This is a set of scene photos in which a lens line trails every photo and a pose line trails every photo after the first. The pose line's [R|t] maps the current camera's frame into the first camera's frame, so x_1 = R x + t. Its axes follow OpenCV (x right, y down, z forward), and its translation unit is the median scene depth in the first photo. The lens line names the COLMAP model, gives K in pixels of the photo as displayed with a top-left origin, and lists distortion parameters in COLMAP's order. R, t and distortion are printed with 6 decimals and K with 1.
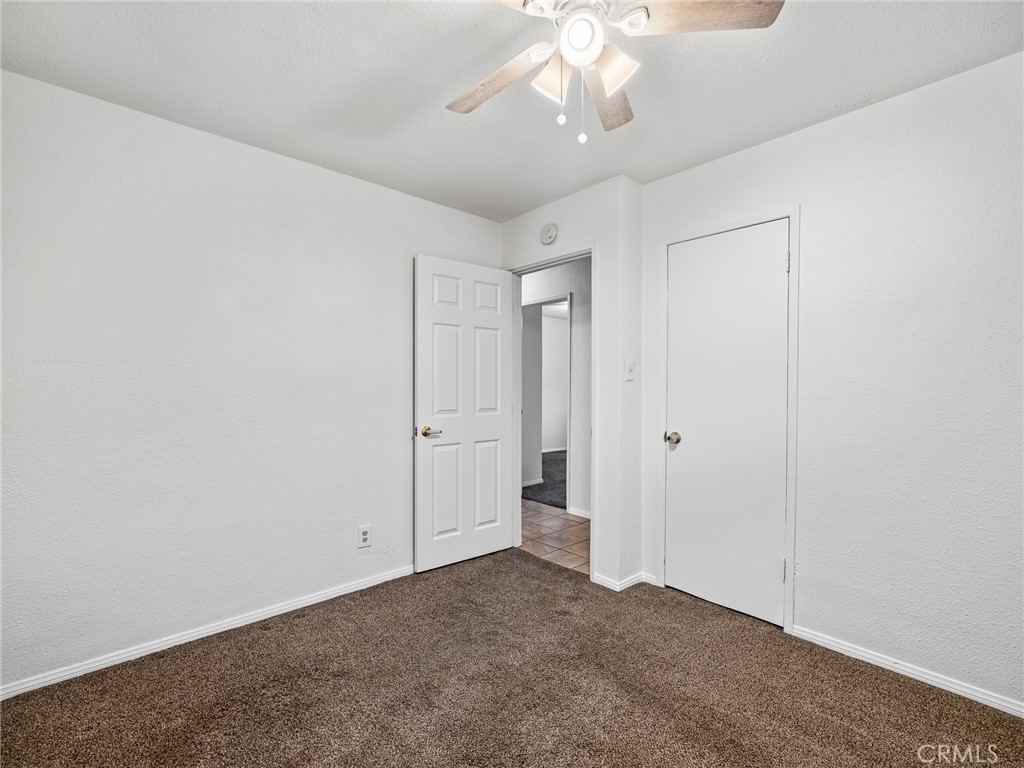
lens RADIAL K [[470.6, 0, 512.0], [0, 470.6, 384.0], [0, 0, 1]] dist [0.000288, 0.000085]
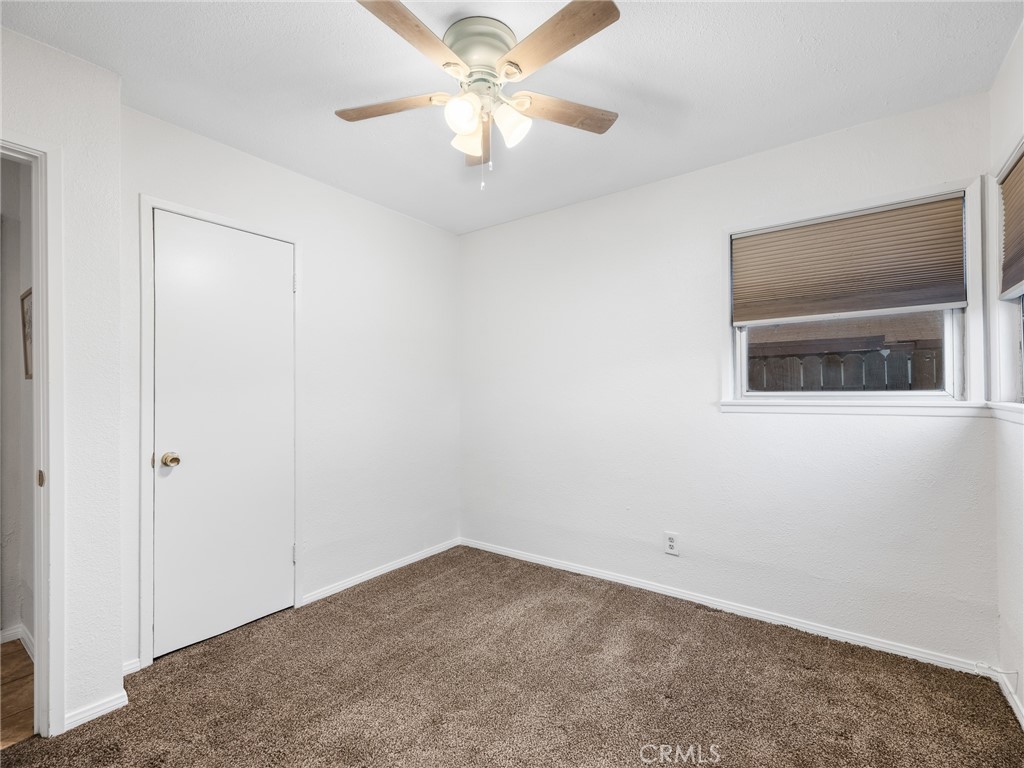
lens RADIAL K [[470.6, 0, 512.0], [0, 470.6, 384.0], [0, 0, 1]] dist [0.000288, 0.000085]
pose [[-0.204141, 0.008197, 0.978907, -0.581374], [0.005104, 0.999960, -0.007309, -0.002813], [-0.978928, 0.003504, -0.204175, 0.650641]]
